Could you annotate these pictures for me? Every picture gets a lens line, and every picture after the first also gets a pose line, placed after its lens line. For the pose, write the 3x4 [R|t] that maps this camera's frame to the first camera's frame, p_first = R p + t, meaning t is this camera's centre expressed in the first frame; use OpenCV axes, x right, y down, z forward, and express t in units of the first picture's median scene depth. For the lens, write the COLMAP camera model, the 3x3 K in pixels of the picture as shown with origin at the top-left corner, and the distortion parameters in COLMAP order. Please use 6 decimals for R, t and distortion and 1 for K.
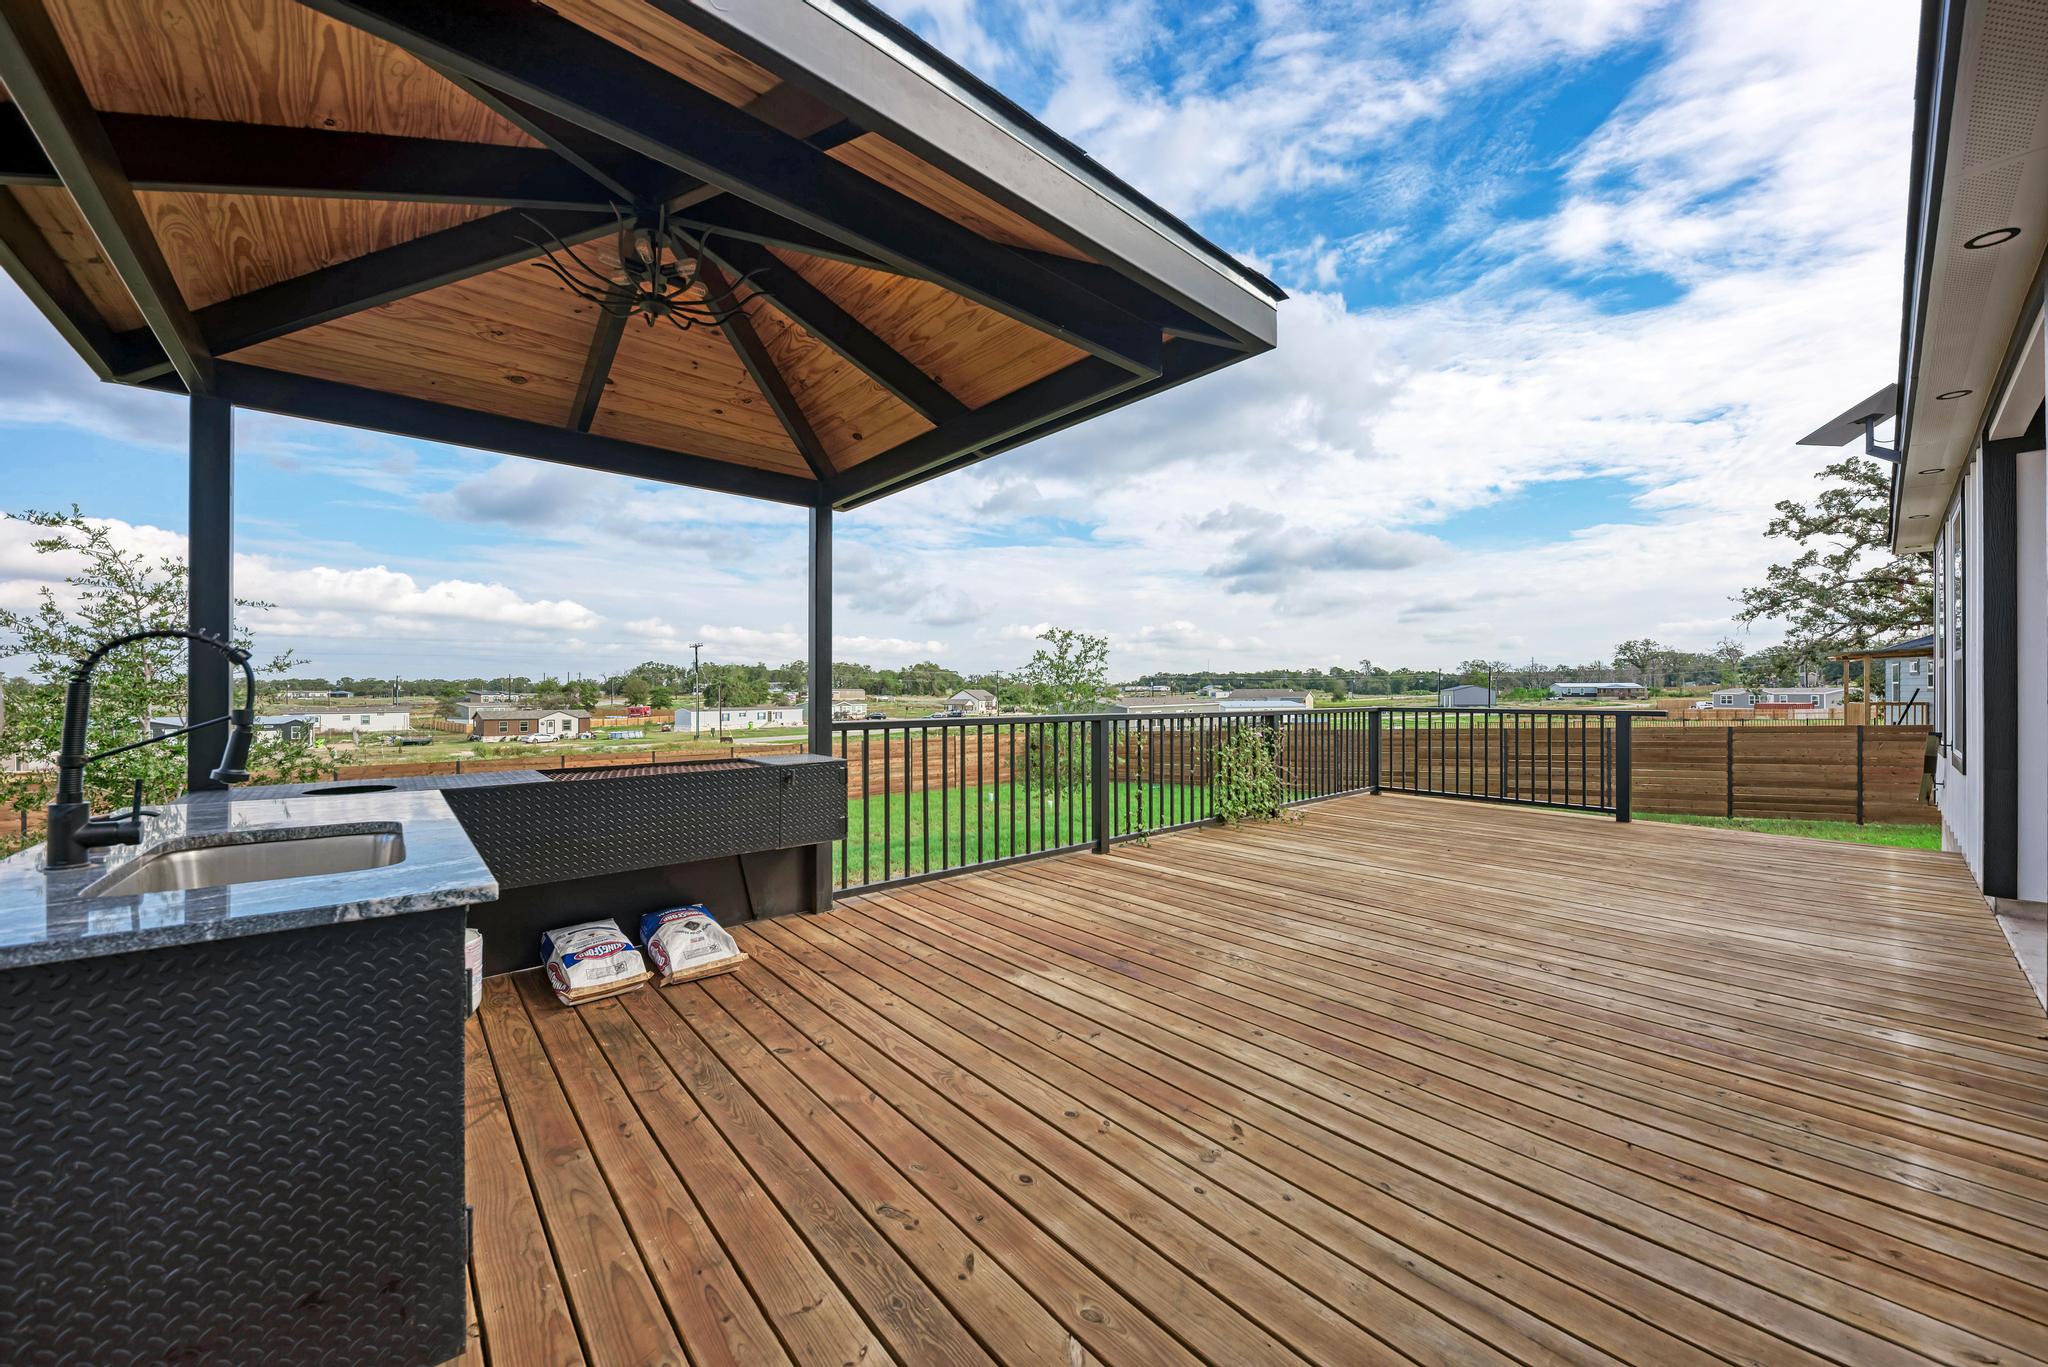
lens RADIAL K [[739.1, 0, 1027.7], [0, 739.1, 696.3], [0, 0, 1]] dist [0.010174, -0.004577]
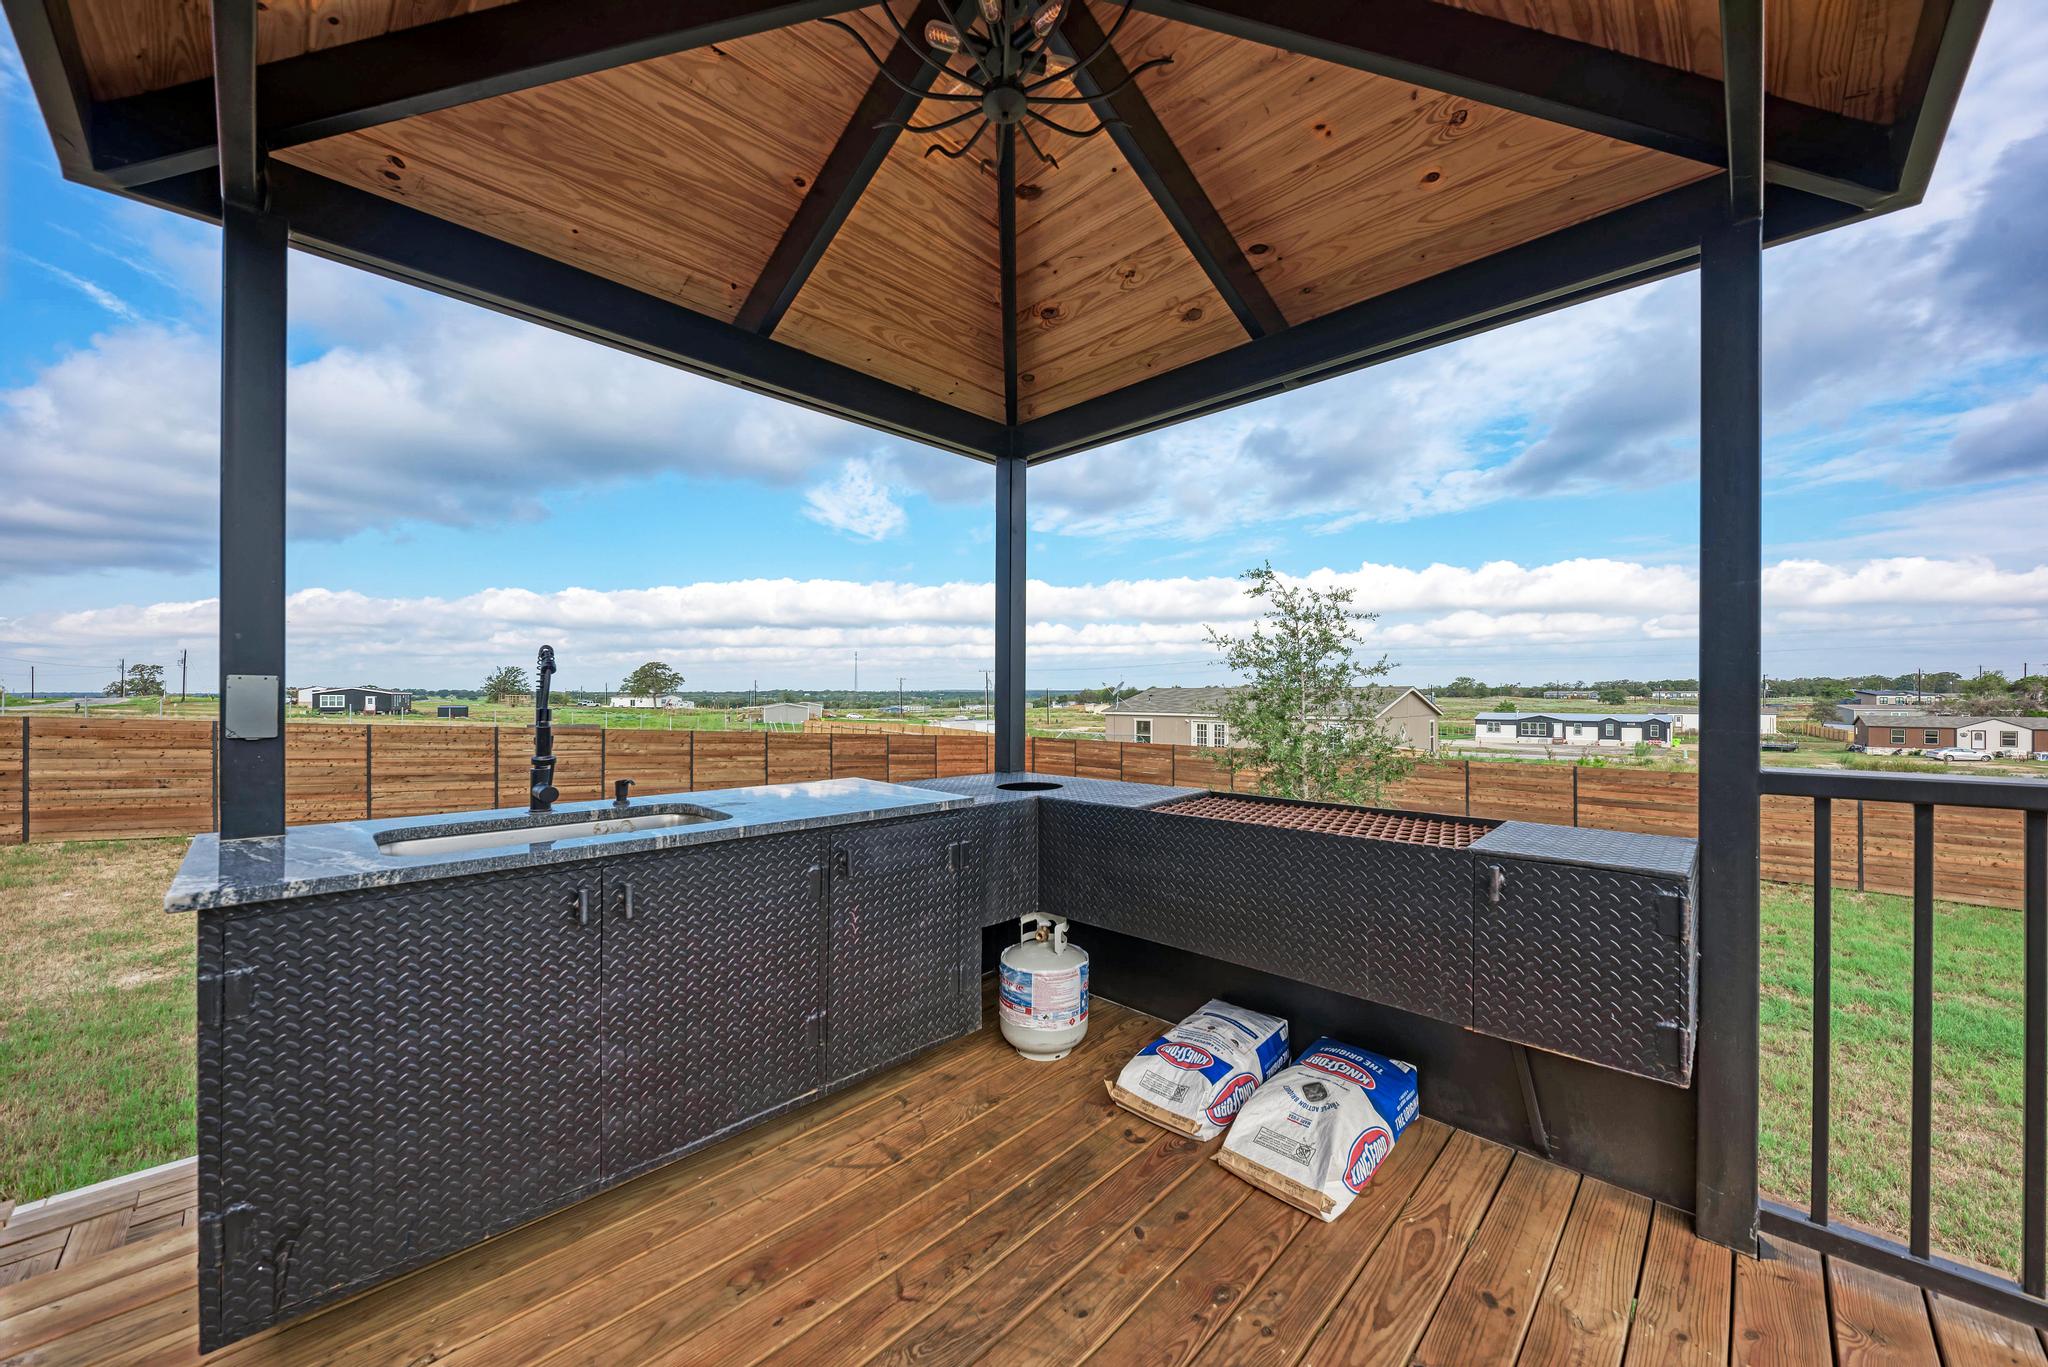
lens RADIAL K [[739.1, 0, 1027.7], [0, 739.1, 696.3], [0, 0, 1]] dist [0.010174, -0.004577]
pose [[0.074821, 0.002475, -0.997194, 0.070697], [-0.002805, 0.999993, 0.002271, -0.002788], [0.997193, 0.002627, 0.074827, 0.446368]]
